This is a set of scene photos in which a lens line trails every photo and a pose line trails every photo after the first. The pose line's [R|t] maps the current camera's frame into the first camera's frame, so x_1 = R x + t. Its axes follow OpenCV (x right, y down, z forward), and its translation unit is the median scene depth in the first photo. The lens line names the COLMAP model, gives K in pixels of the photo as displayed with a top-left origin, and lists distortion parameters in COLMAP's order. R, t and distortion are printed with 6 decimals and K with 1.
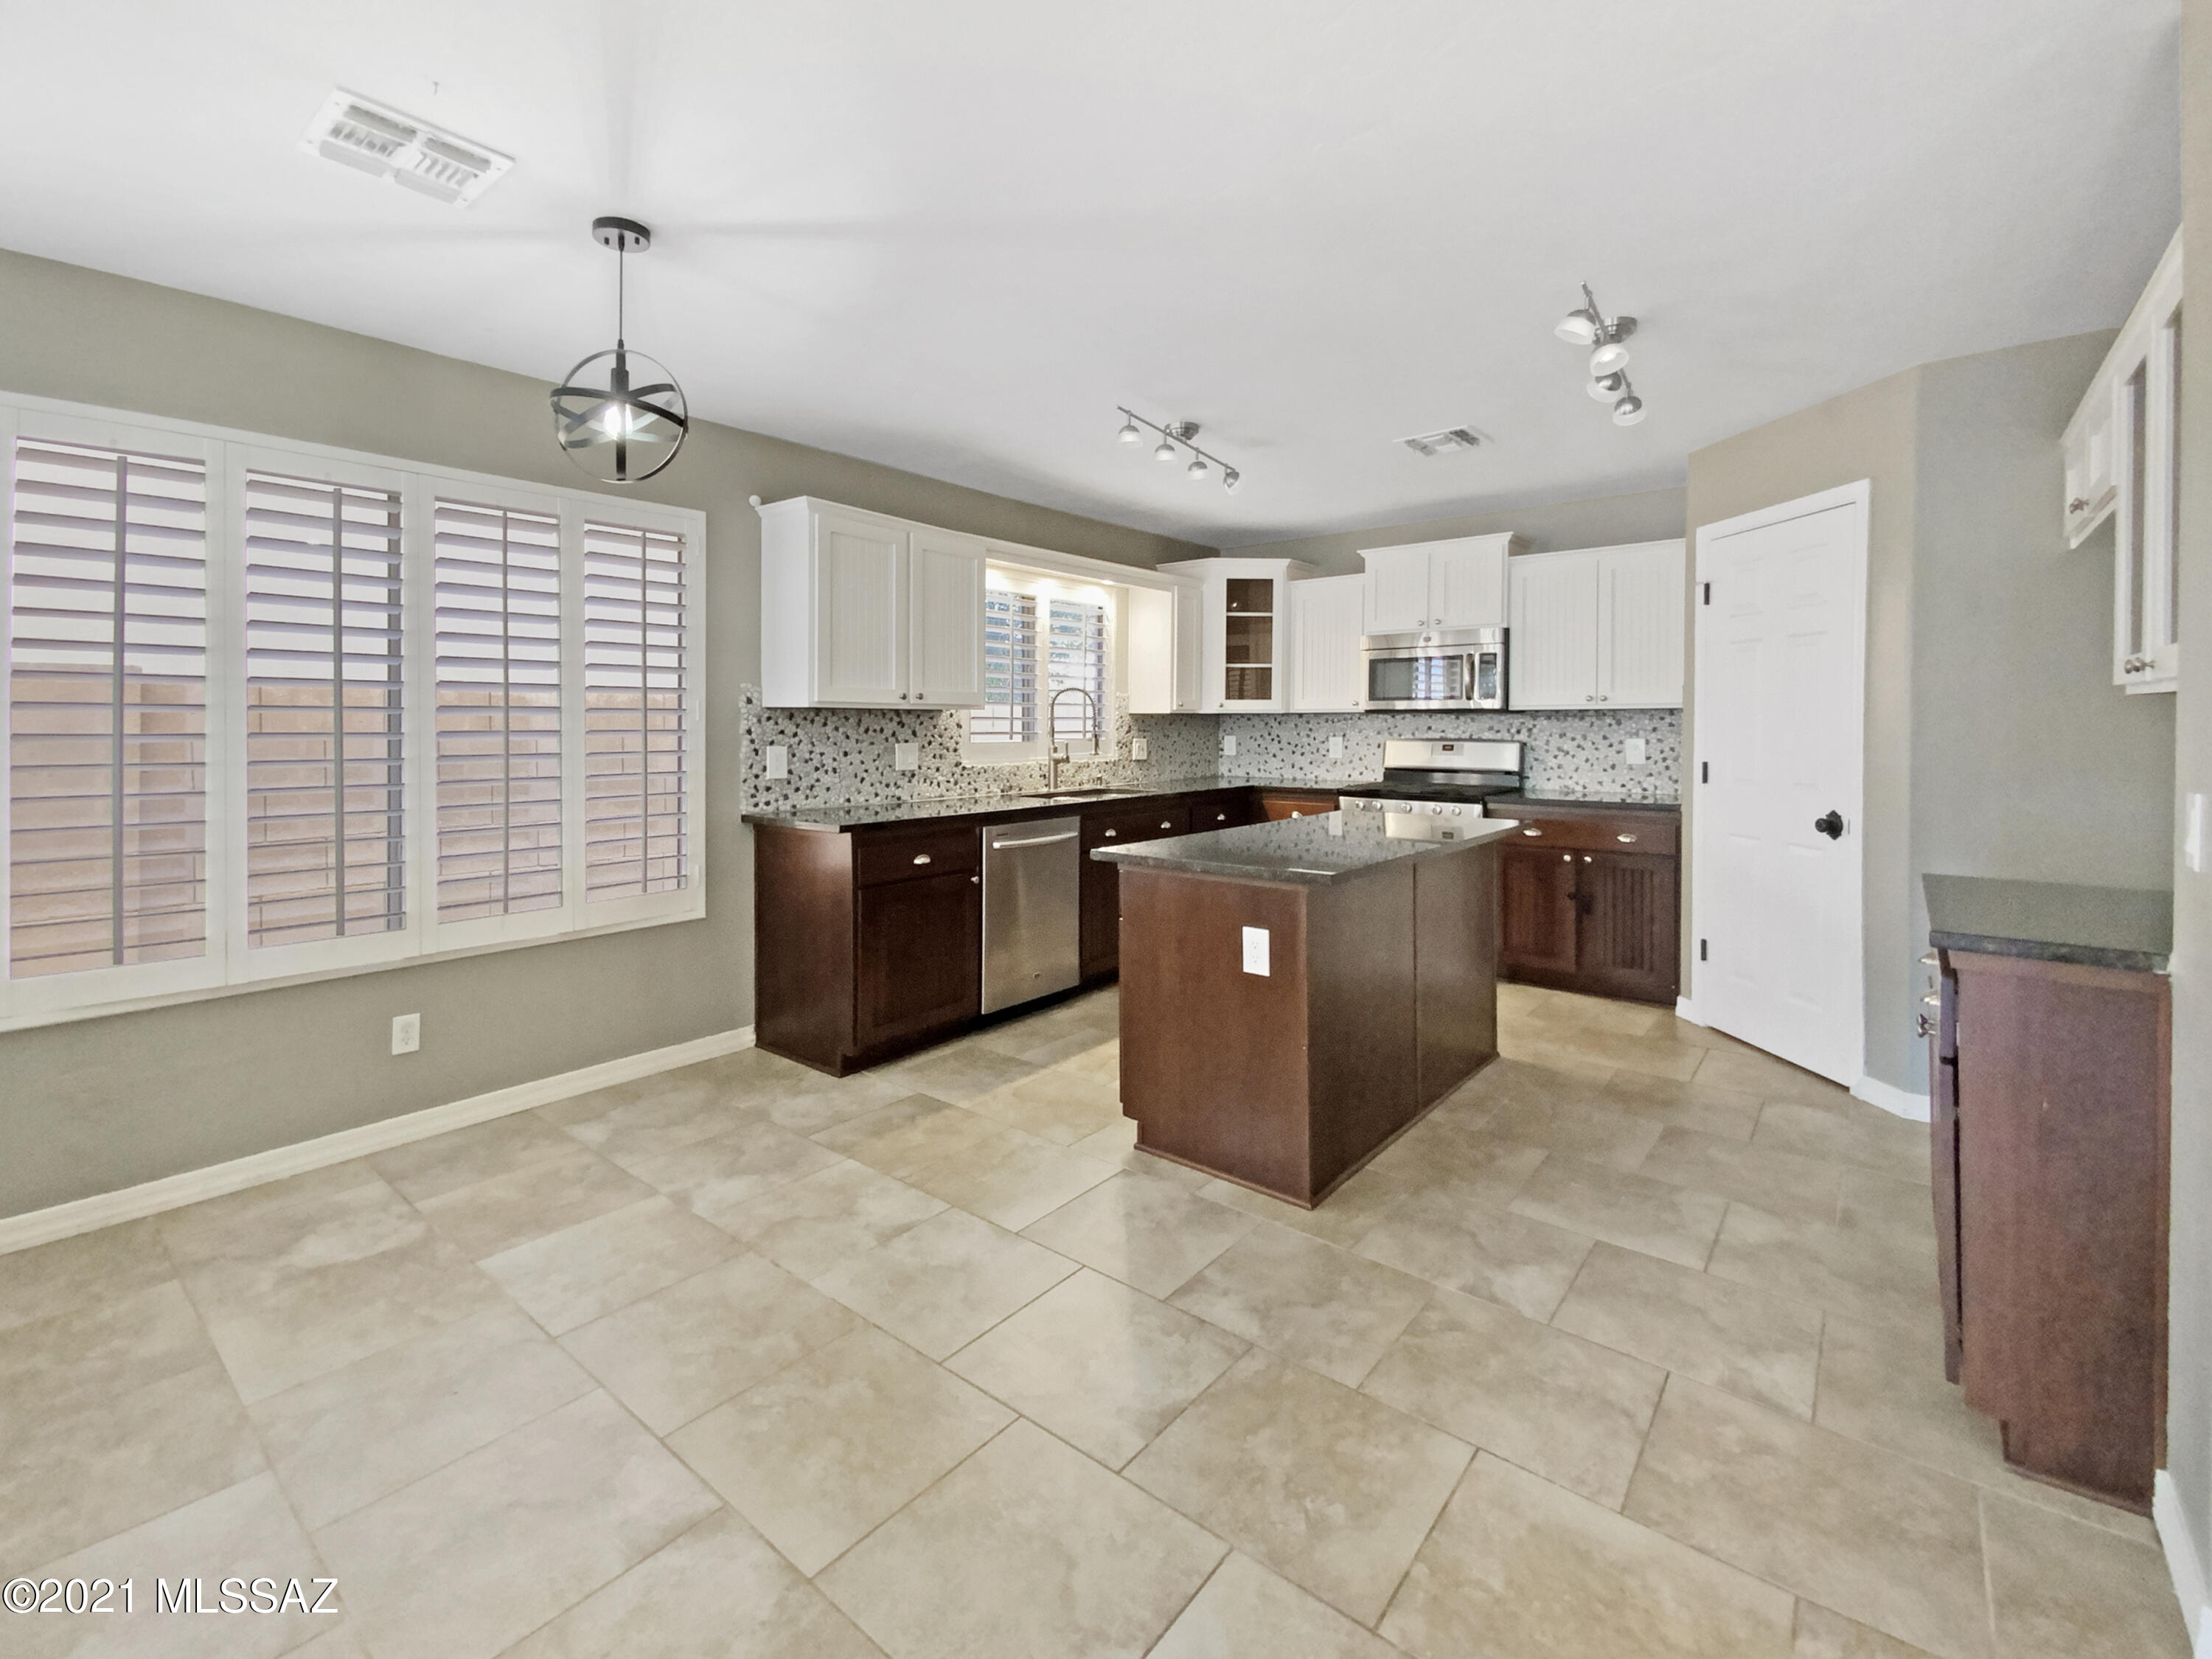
lens RADIAL K [[976.0, 0, 1115.6], [0, 976.0, 722.1], [0, 0, 1]] dist [0.050344, -0.021025]
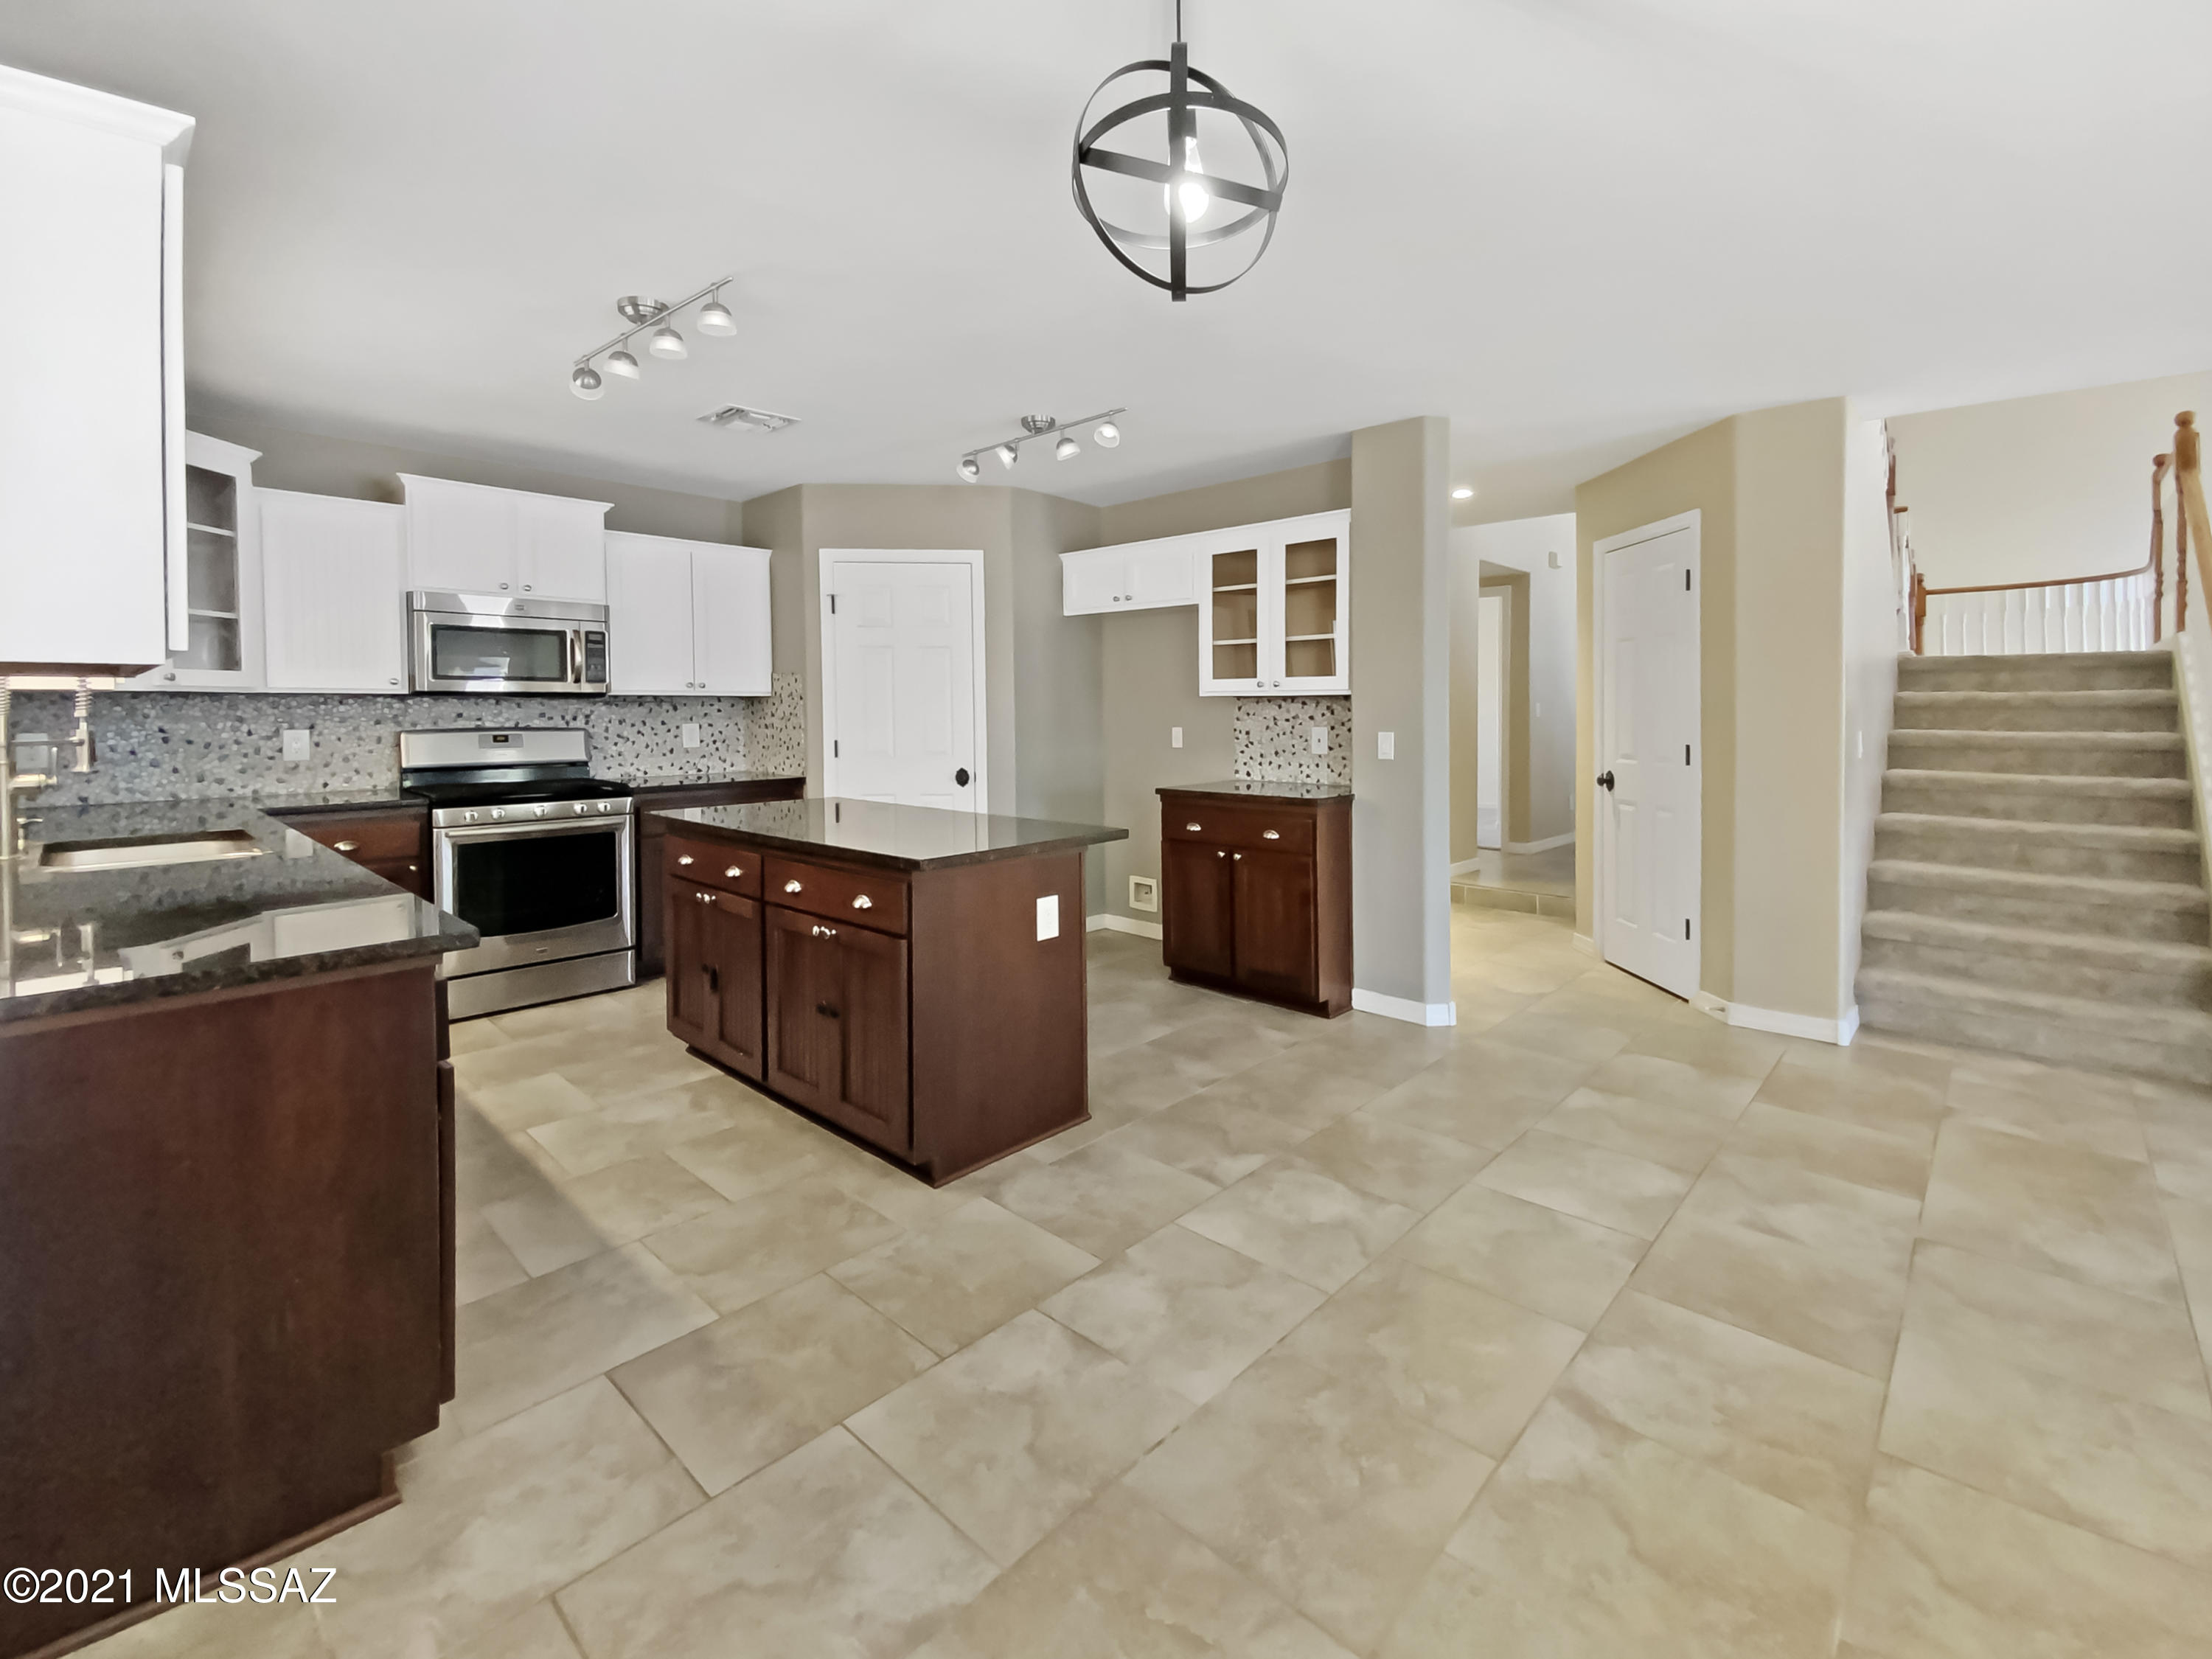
lens RADIAL K [[976.0, 0, 1115.6], [0, 976.0, 722.1], [0, 0, 1]] dist [0.050344, -0.021025]
pose [[0.072210, -0.011670, 0.997321, -0.728584], [0.001501, 0.999932, 0.011592, 0.004845], [-0.997388, 0.000660, 0.072223, 0.666758]]
